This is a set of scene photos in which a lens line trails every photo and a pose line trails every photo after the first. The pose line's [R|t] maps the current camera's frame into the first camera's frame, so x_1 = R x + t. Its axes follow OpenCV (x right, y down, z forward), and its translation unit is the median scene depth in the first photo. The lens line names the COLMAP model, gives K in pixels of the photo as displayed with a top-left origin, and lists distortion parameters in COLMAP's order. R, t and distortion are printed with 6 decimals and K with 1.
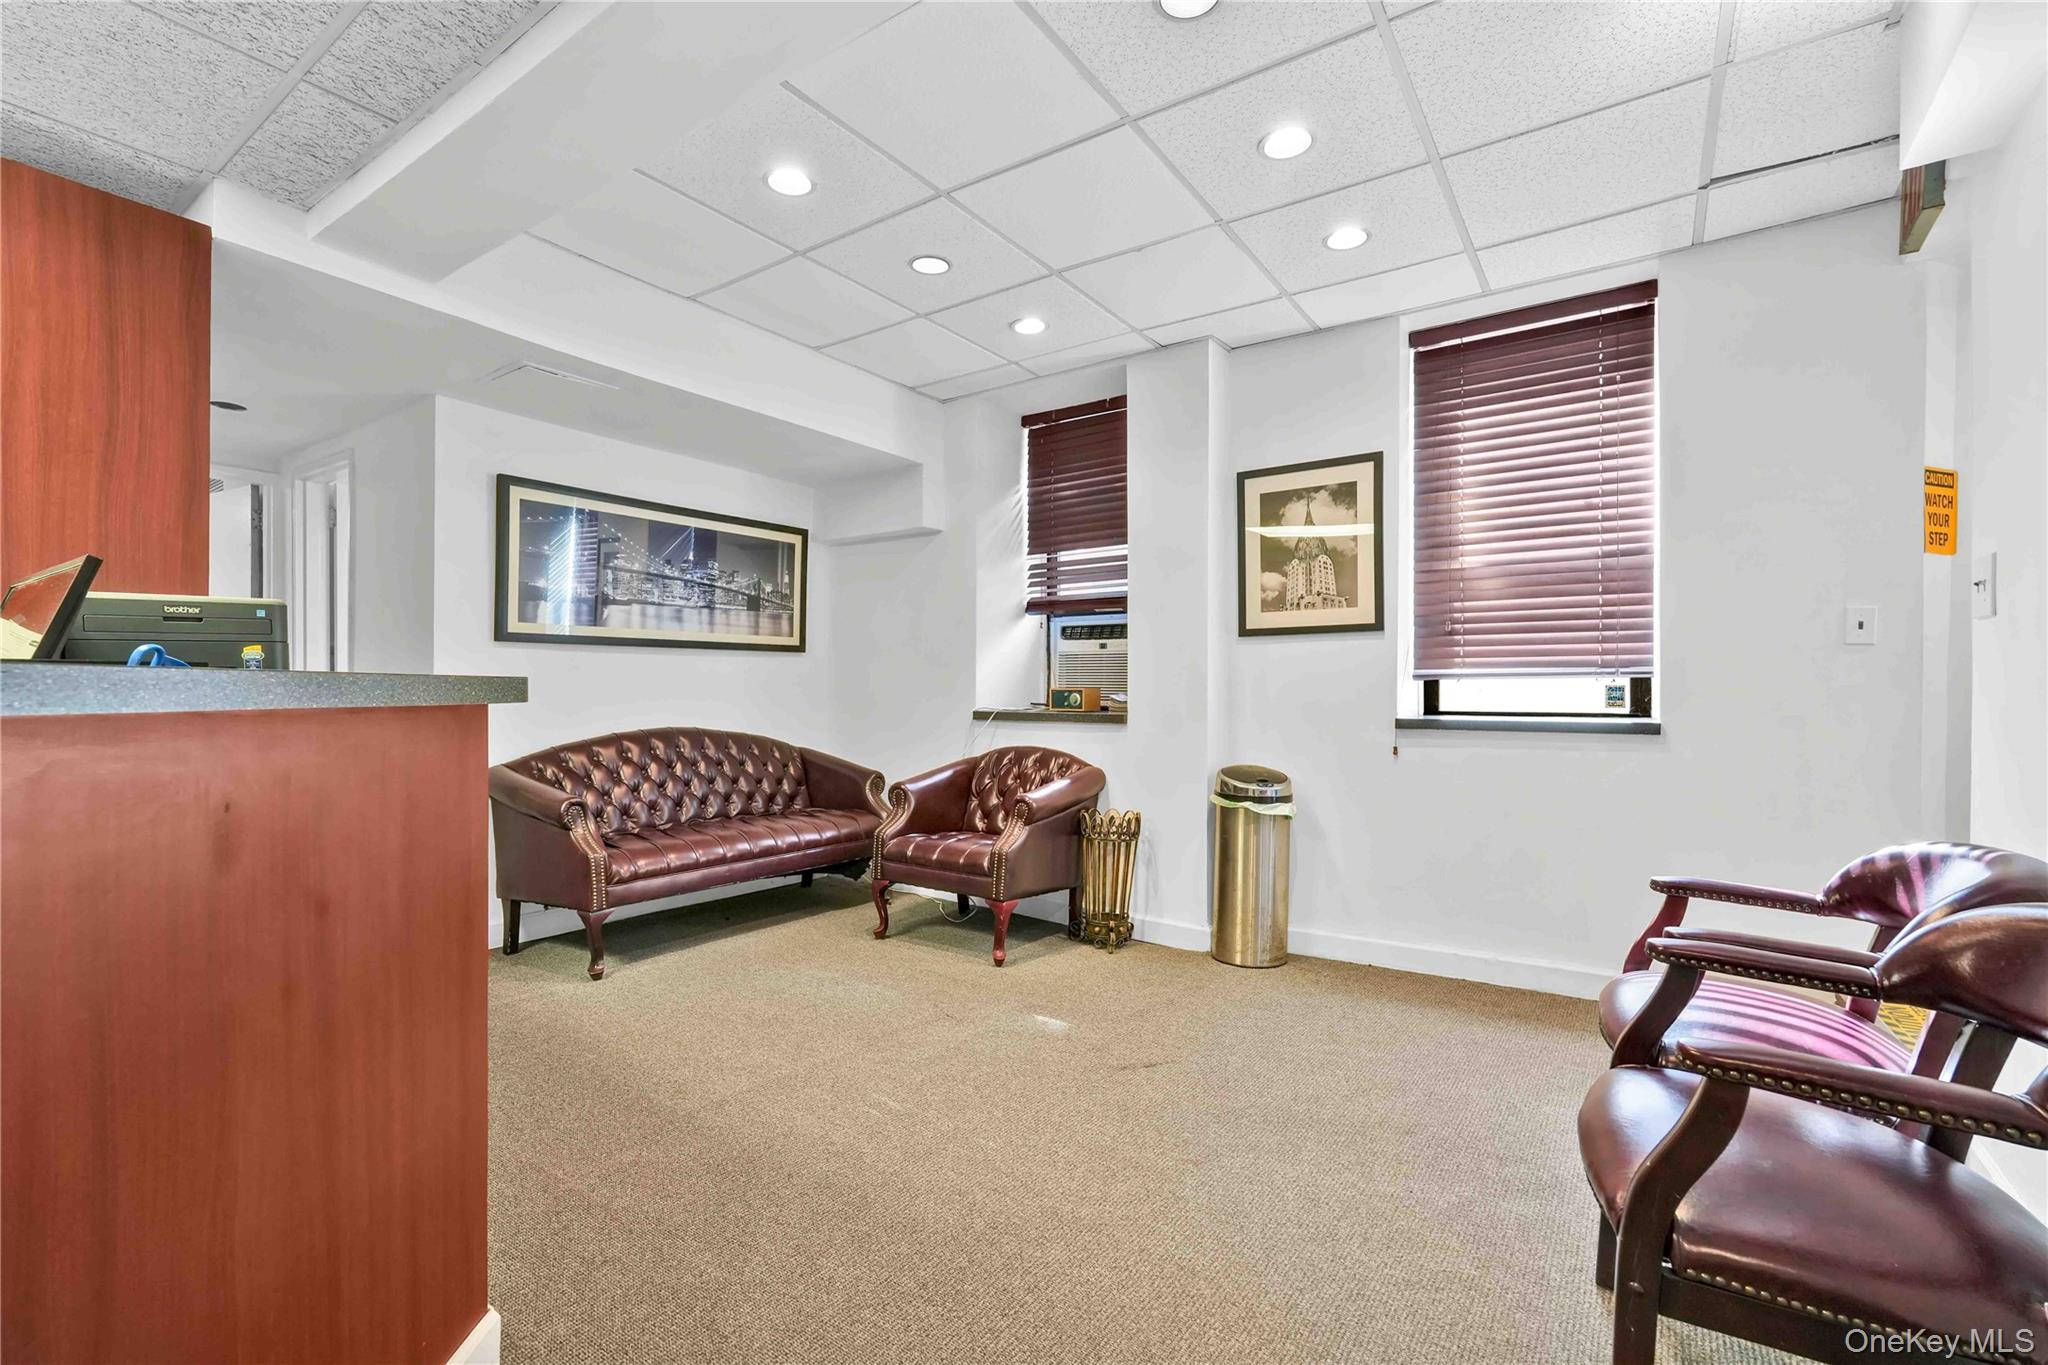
lens RADIAL K [[916.3, 0, 1023.5], [0, 916.3, 699.7], [0, 0, 1]] dist [-0.011495, 0.001424]
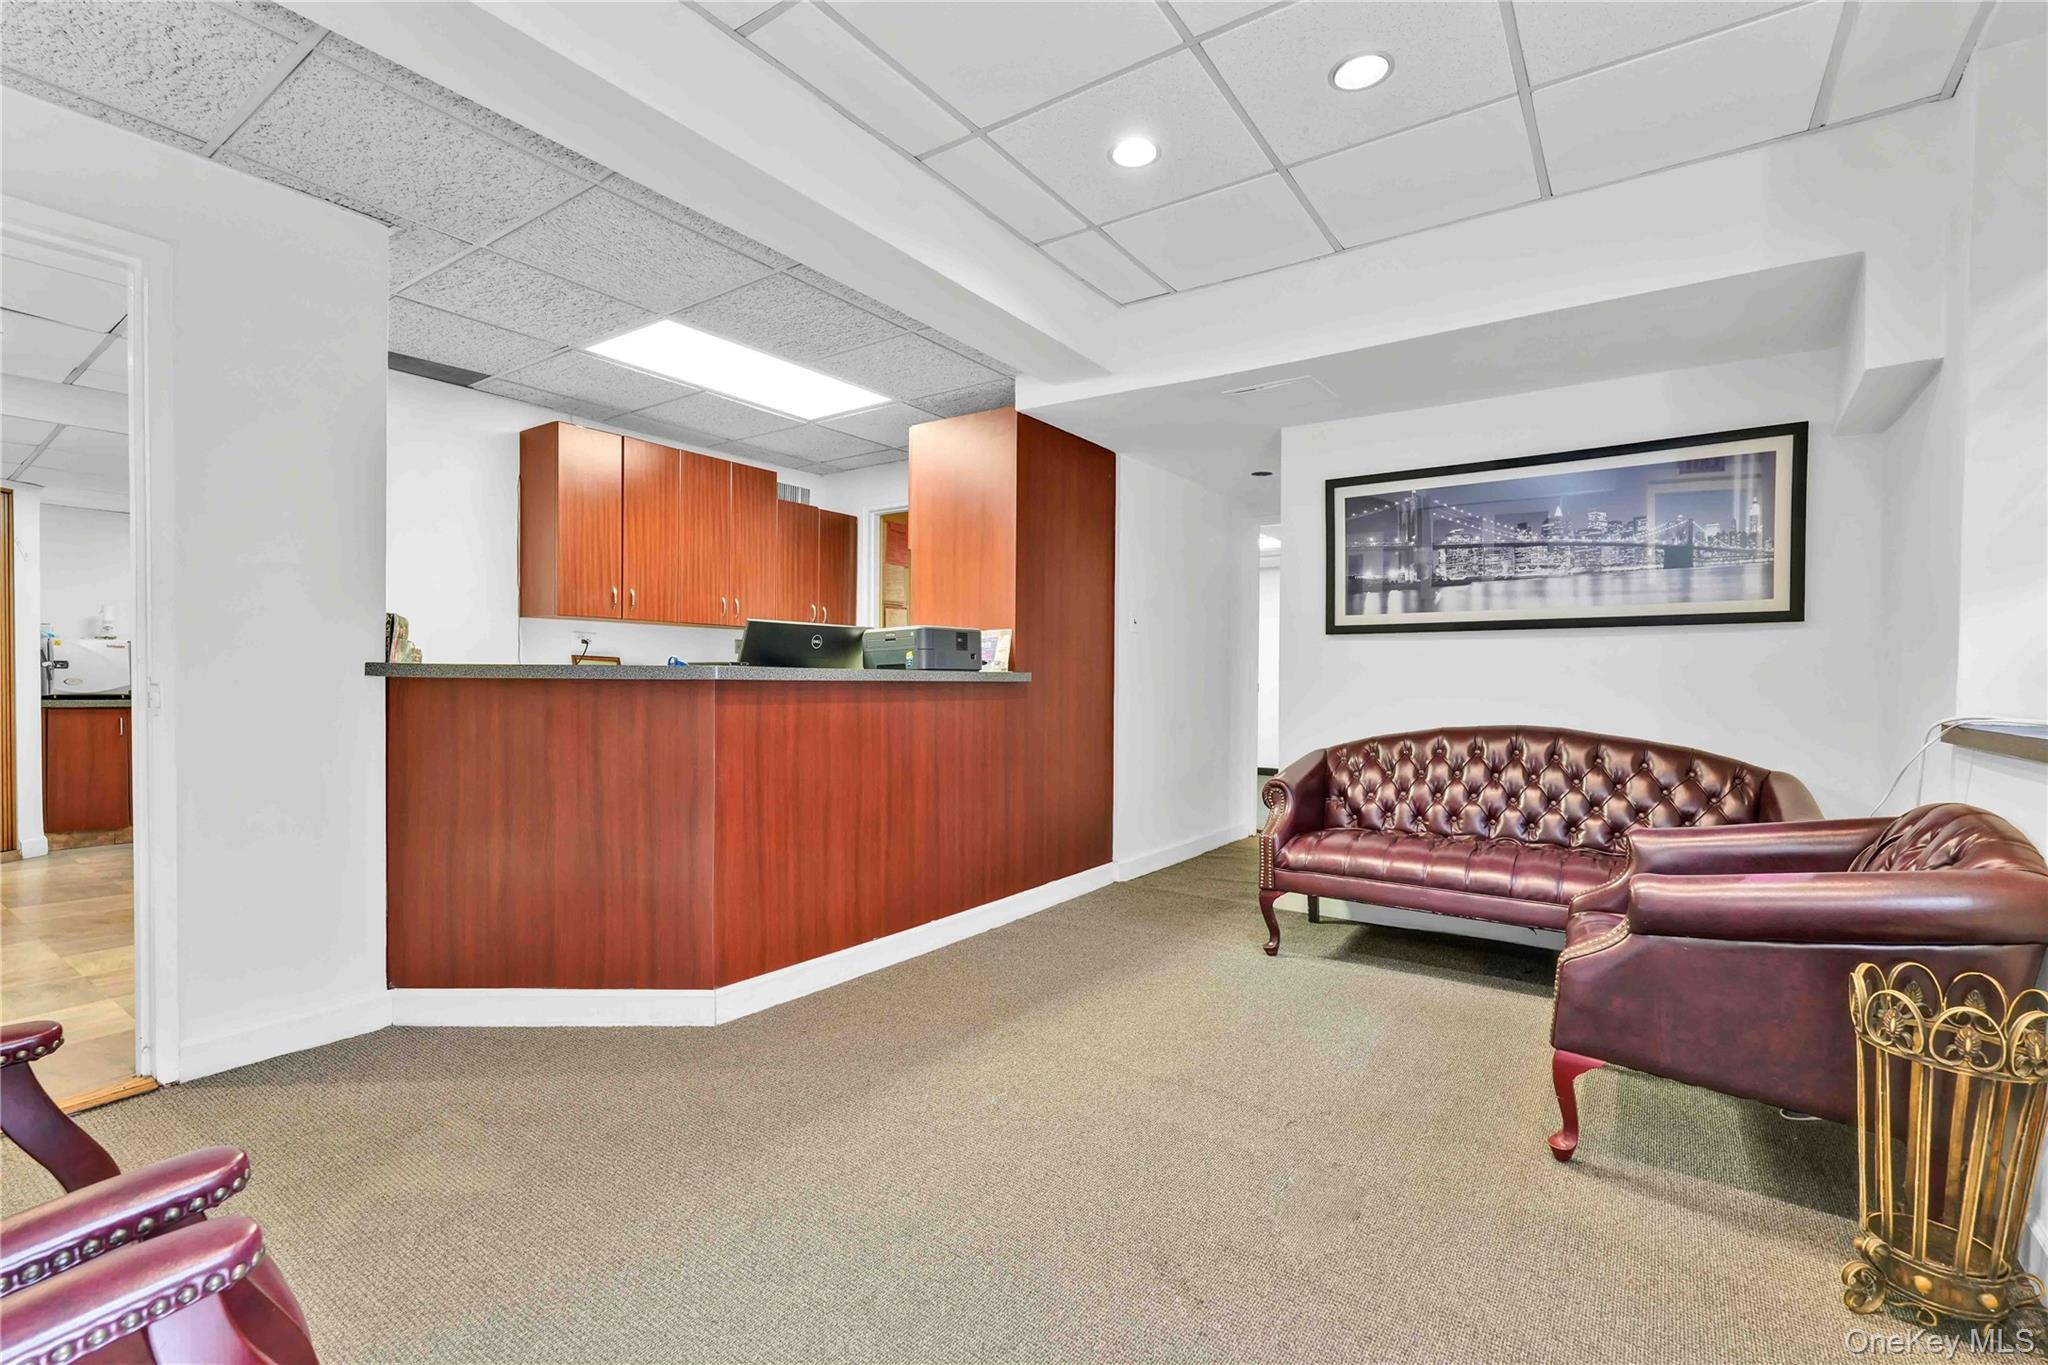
lens RADIAL K [[916.3, 0, 1023.5], [0, 916.3, 699.7], [0, 0, 1]] dist [-0.011495, 0.001424]
pose [[-0.007804, 0.019213, -0.999785, 0.449937], [-0.017190, 0.999665, 0.019345, -0.001151], [0.999822, 0.017337, -0.007472, 0.559279]]
